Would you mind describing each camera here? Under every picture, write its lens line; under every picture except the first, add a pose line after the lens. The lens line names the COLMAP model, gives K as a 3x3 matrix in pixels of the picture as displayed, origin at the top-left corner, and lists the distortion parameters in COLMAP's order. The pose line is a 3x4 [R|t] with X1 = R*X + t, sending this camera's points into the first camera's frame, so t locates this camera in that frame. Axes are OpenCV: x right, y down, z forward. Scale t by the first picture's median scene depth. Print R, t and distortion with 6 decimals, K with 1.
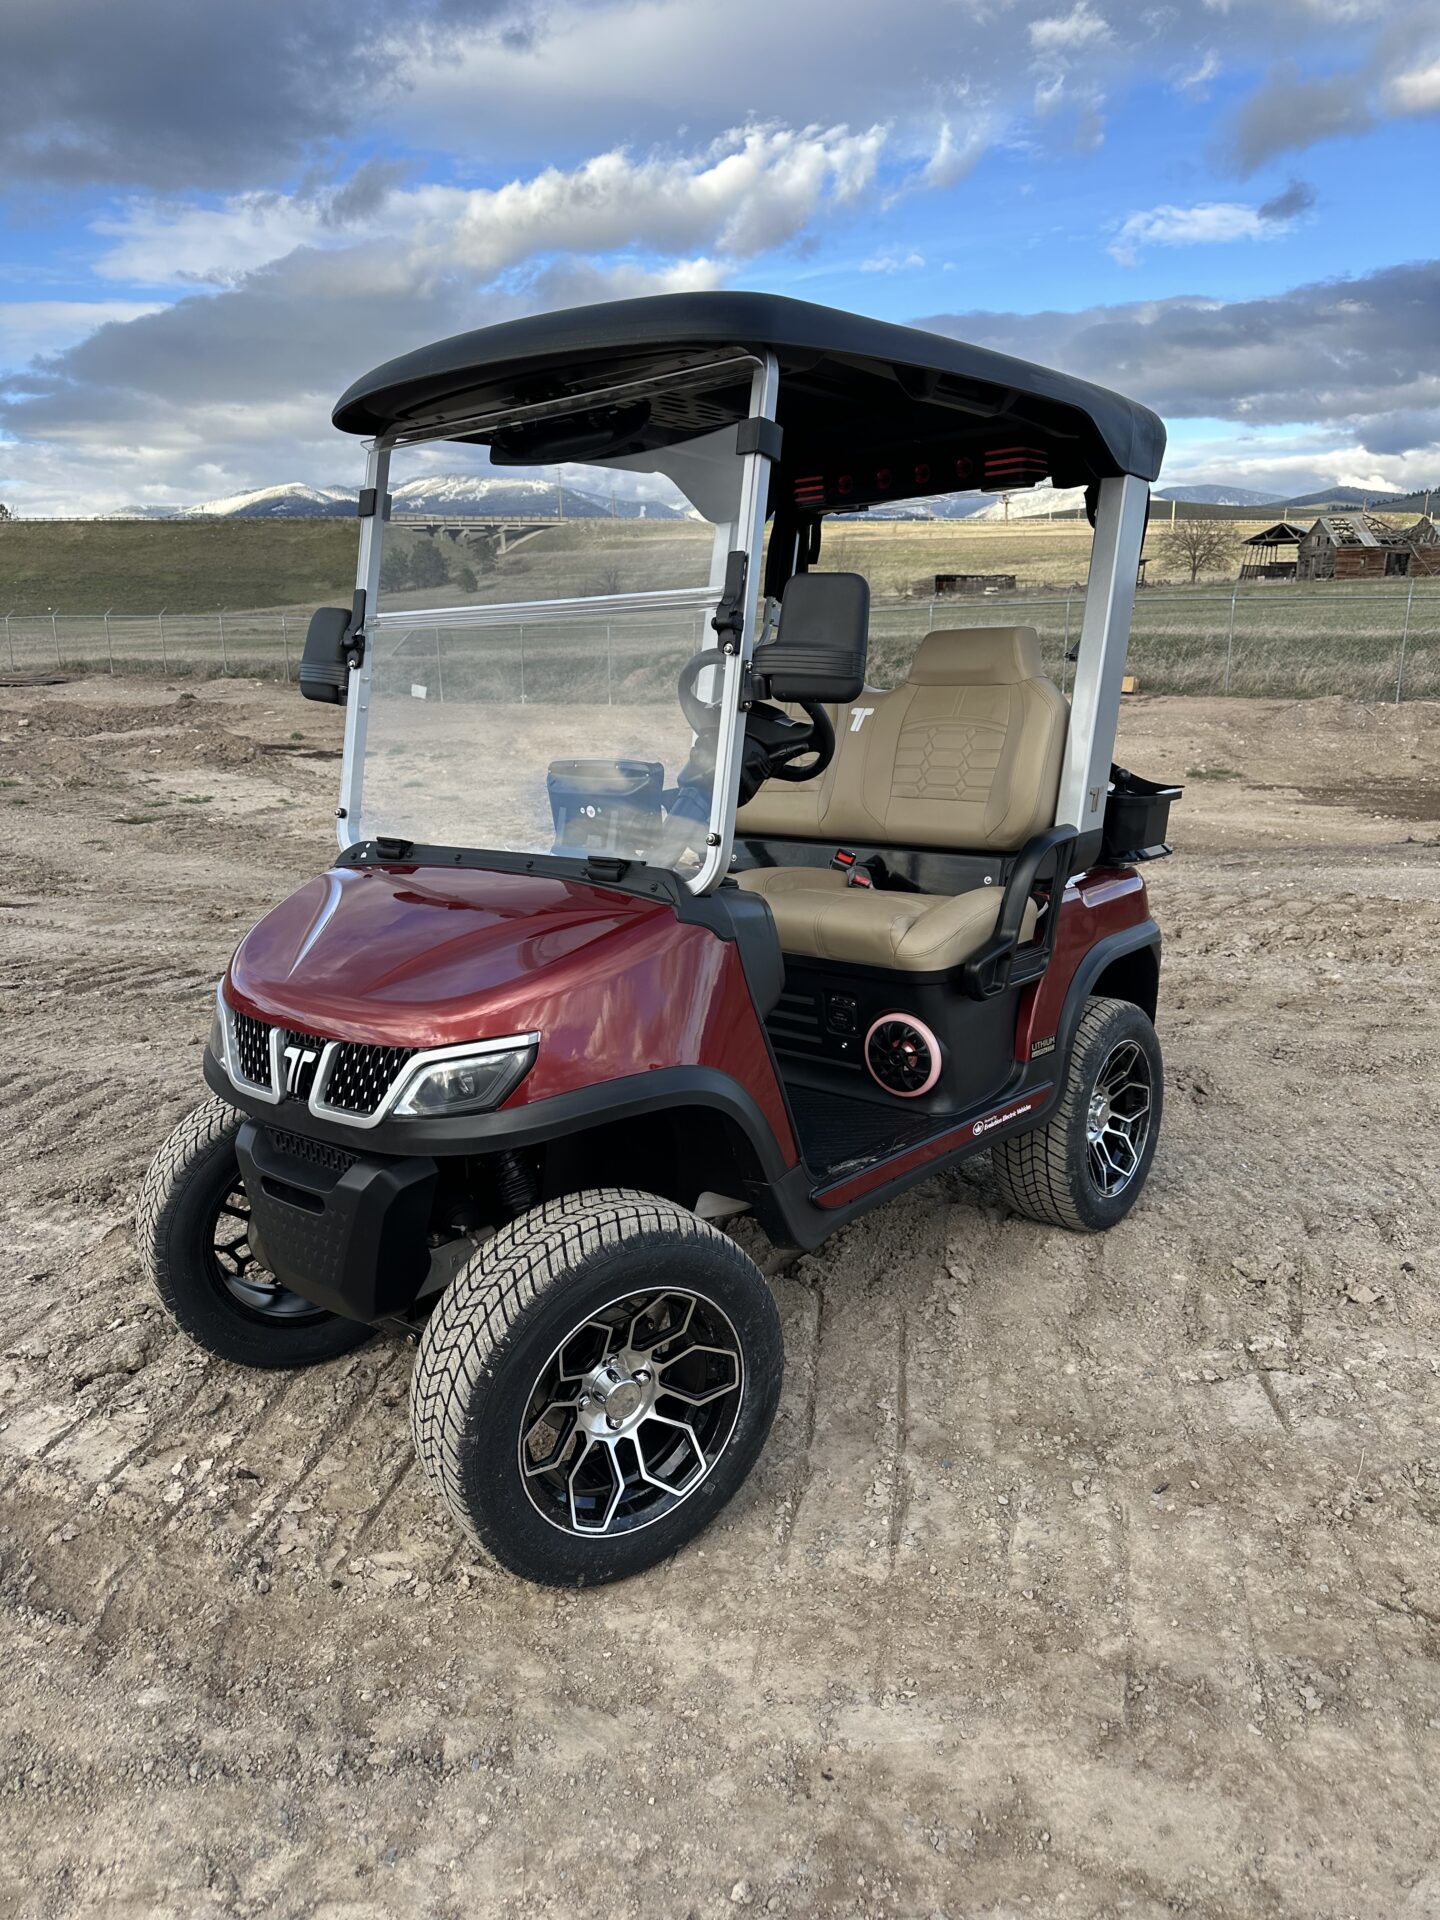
lens RADIAL K [[1348.5, 0, 747.6], [0, 1348.5, 980.2], [0, 0, 1]] dist [0.028412, -0.050706]
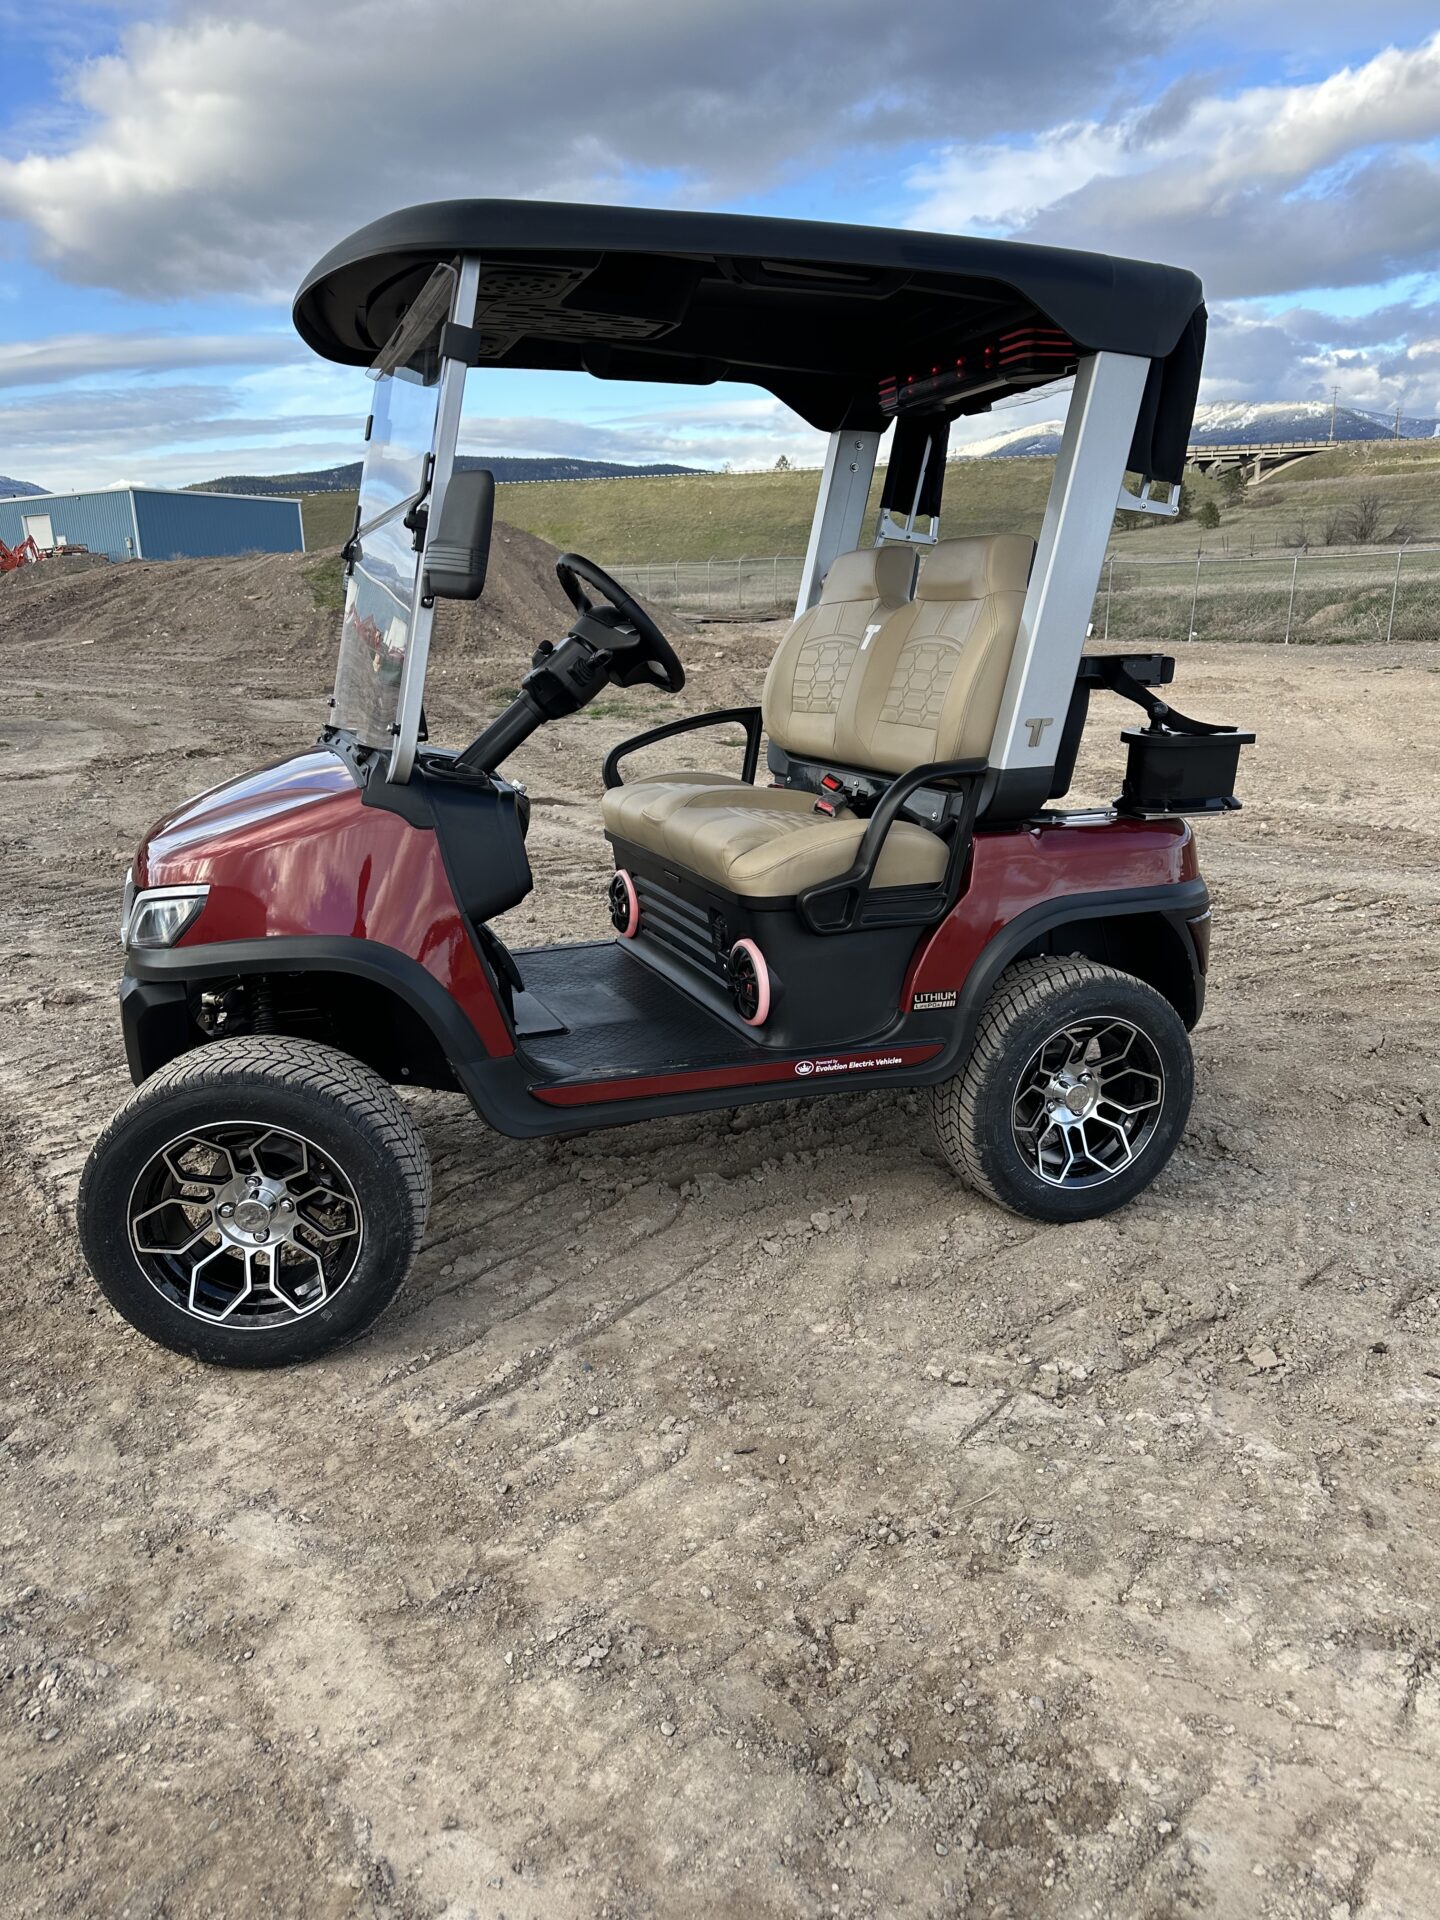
lens RADIAL K [[1348.5, 0, 728.1], [0, 1348.5, 991.0], [0, 0, 1]] dist [0.028412, -0.050706]
pose [[0.868194, 0.140660, -0.475873, 0.578344], [-0.117551, 0.989986, 0.078160, -0.012796], [0.482101, -0.011919, 0.876034, 0.140888]]
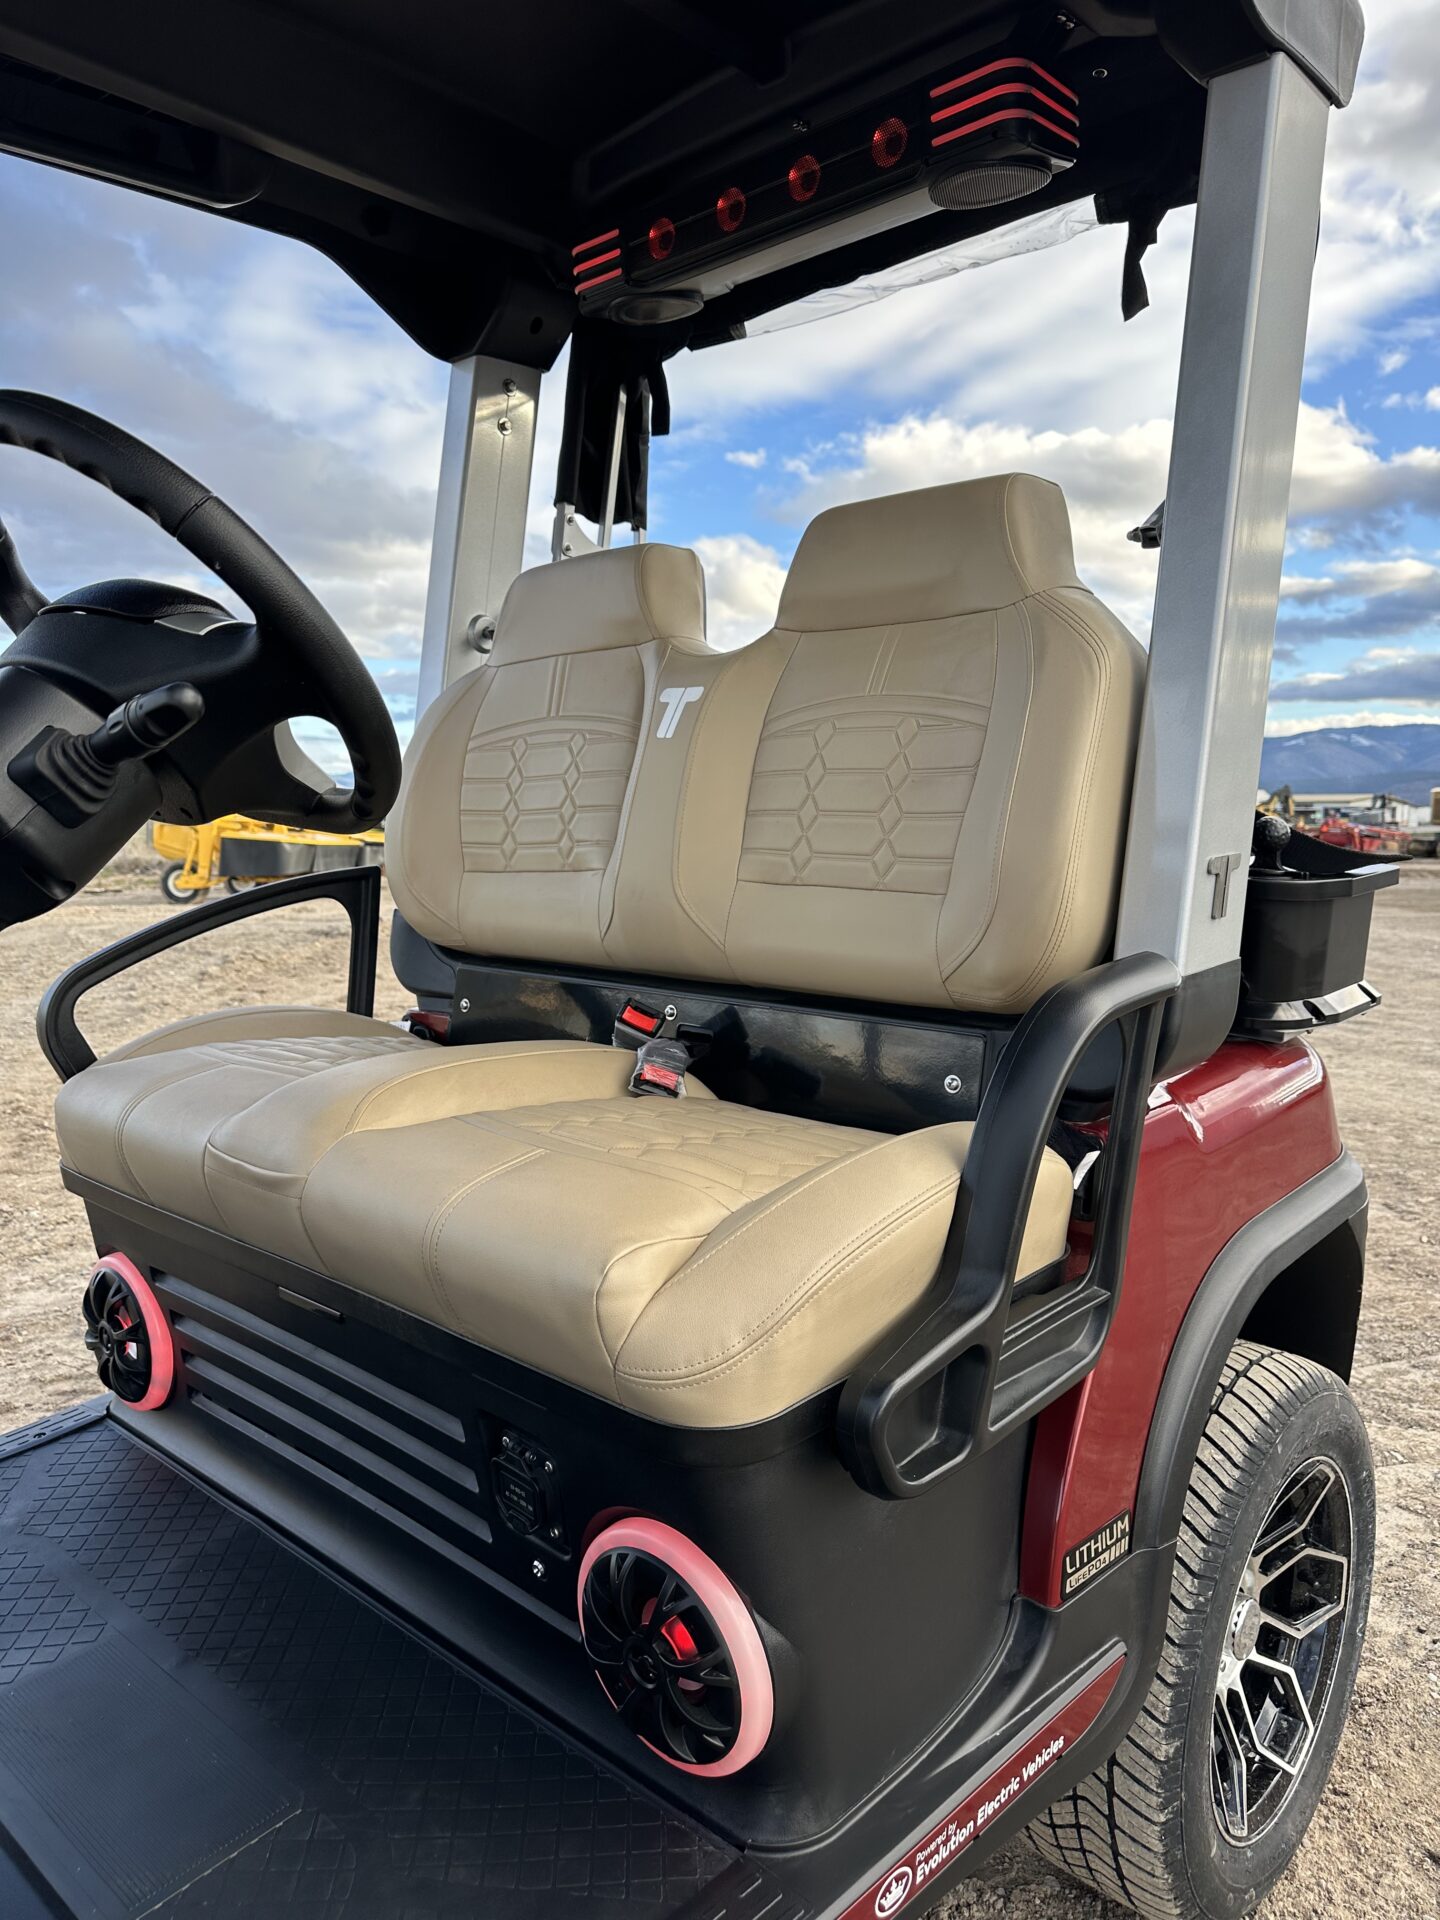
lens RADIAL K [[1348.5, 0, 733.8], [0, 1348.5, 973.4], [0, 0, 1]] dist [0.028412, -0.050706]
pose [[0.998547, 0.000505, -0.053883, 0.151960], [-0.004209, 0.997631, -0.068664, -0.090085], [0.053720, 0.068791, 0.996184, 0.666810]]
